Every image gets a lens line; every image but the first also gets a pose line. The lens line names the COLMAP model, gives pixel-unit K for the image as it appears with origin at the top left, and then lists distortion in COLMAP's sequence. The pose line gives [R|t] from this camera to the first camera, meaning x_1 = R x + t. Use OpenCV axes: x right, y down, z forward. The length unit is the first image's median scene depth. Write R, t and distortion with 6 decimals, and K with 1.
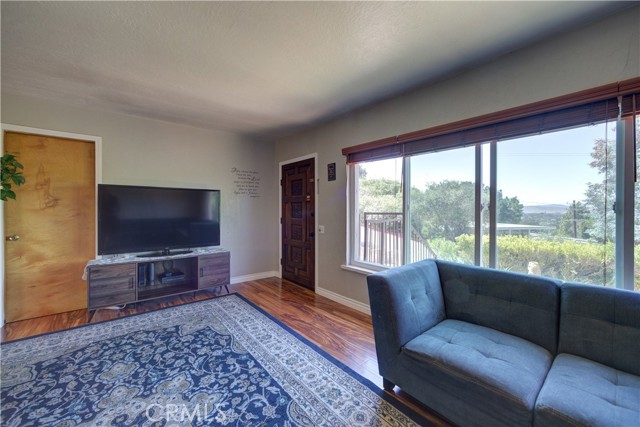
lens RADIAL K [[251.0, 0, 321.3], [0, 251.0, 214.6], [0, 0, 1]] dist [-0.017320, 0.002629]
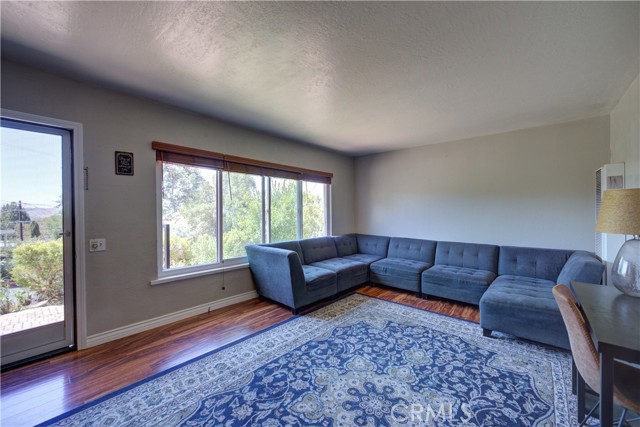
lens RADIAL K [[251.0, 0, 312.0], [0, 251.0, 210.3], [0, 0, 1]] dist [-0.017320, 0.002629]
pose [[-0.127412, -0.009522, 0.991804, -1.276807], [0.015772, 0.999808, 0.011625, -0.053319], [-0.991725, 0.017124, -0.127237, 0.924688]]
